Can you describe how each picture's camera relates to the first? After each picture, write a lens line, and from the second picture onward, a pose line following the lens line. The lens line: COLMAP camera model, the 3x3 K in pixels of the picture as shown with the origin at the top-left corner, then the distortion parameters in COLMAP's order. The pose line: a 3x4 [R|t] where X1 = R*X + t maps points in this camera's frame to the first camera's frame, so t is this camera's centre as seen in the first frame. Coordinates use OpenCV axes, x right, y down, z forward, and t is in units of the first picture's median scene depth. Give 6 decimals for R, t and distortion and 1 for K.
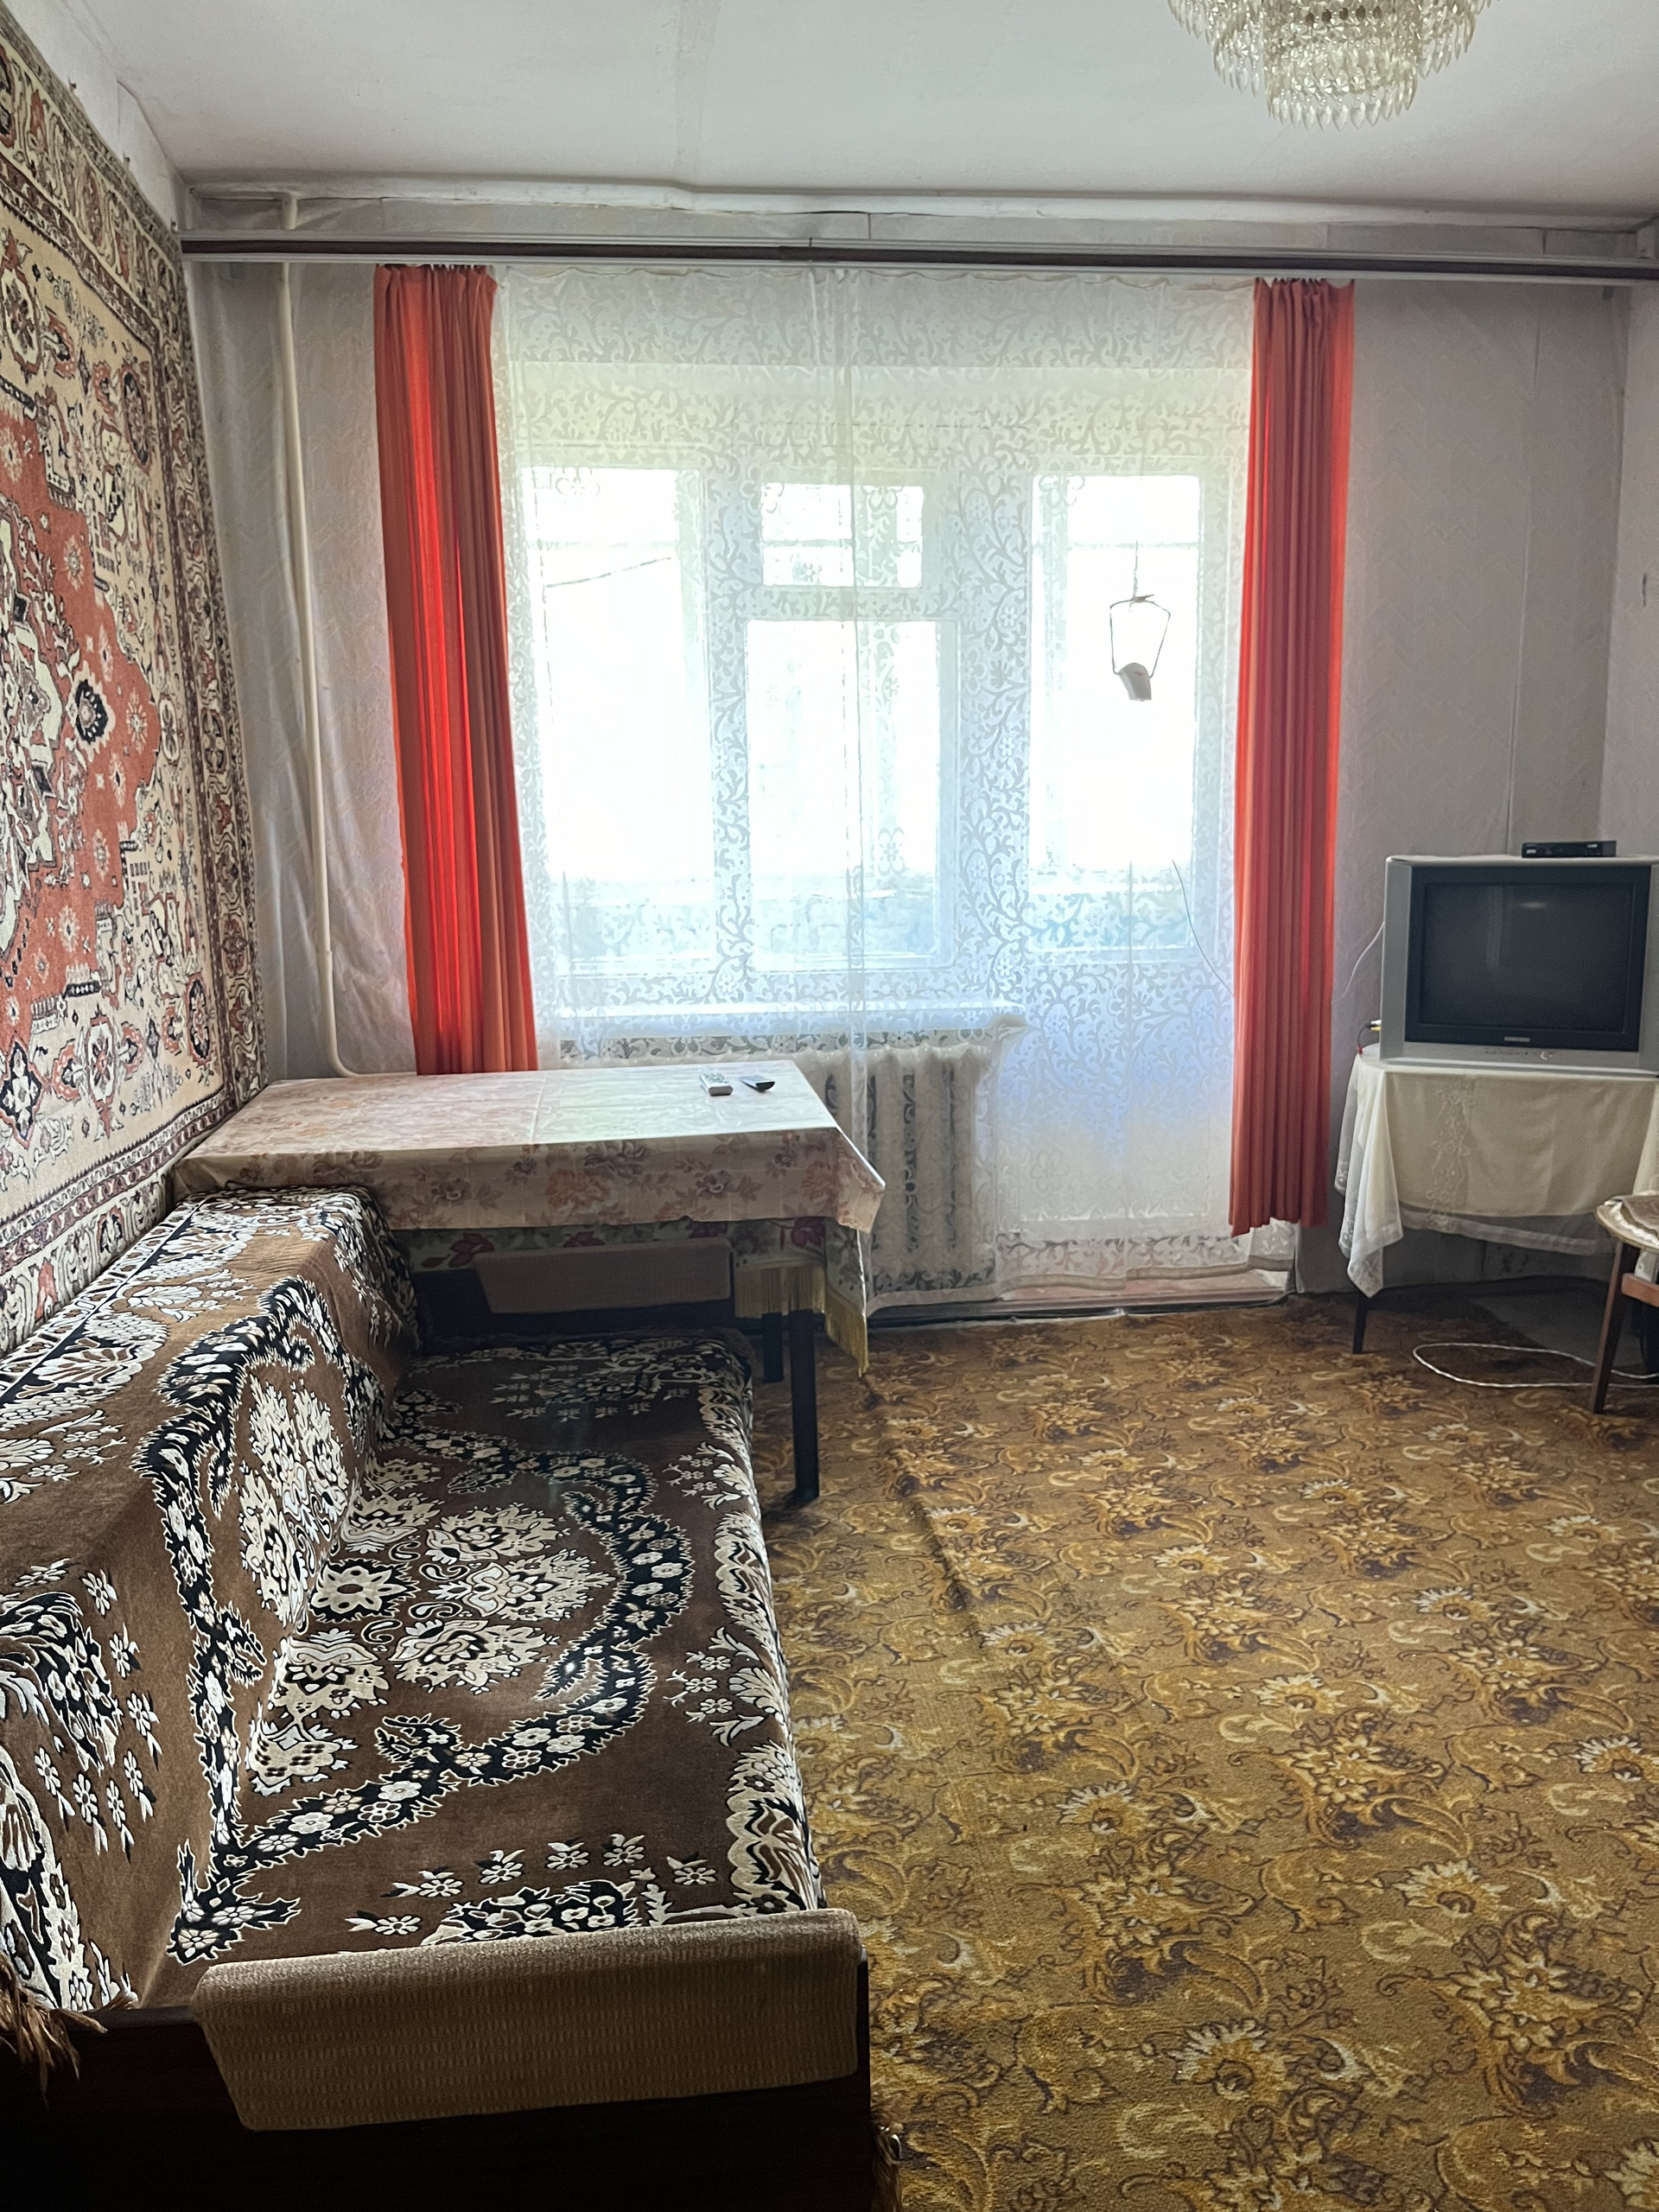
lens RADIAL K [[1685.0, 0, 828.4], [0, 1685.0, 1106.5], [0, 0, 1]] dist [0.035140, 0.001109]
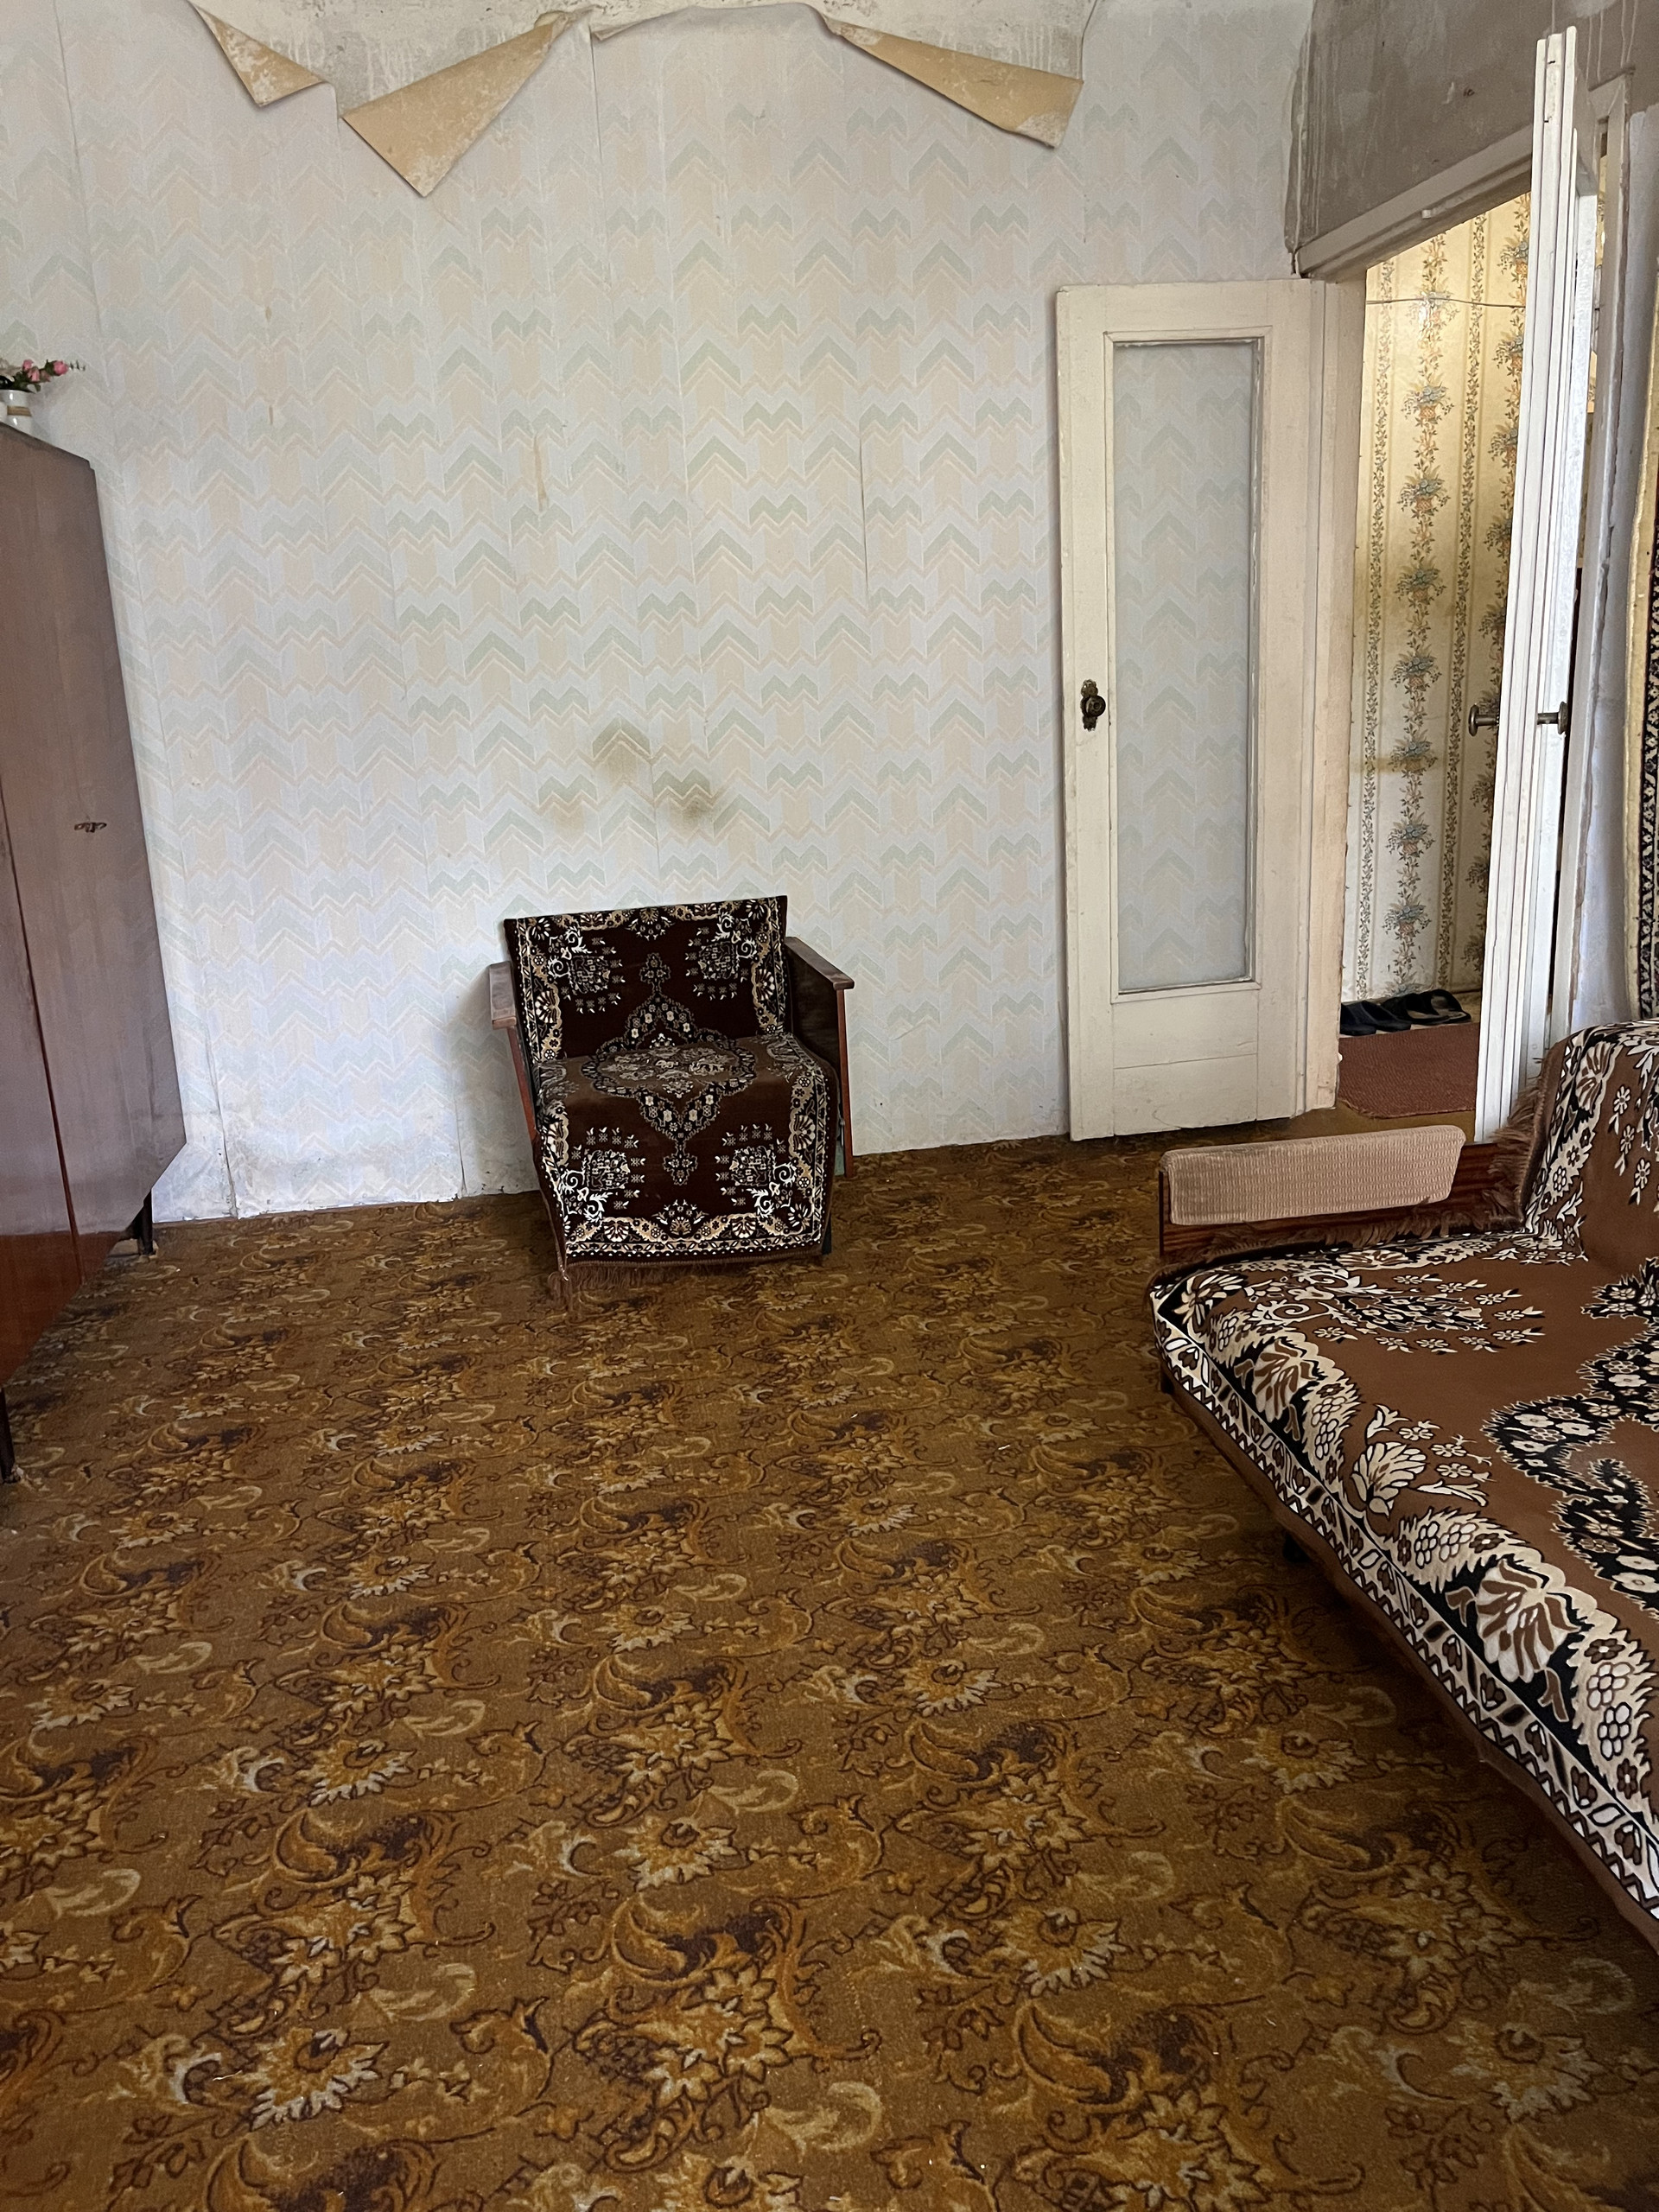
lens RADIAL K [[1685.0, 0, 827.9], [0, 1685.0, 1105.3], [0, 0, 1]] dist [0.035140, 0.001109]
pose [[-0.996650, 0.077719, -0.025448, 0.315342], [0.059860, 0.905320, 0.420492, -0.303855], [0.055719, 0.417560, -0.906939, 1.875512]]
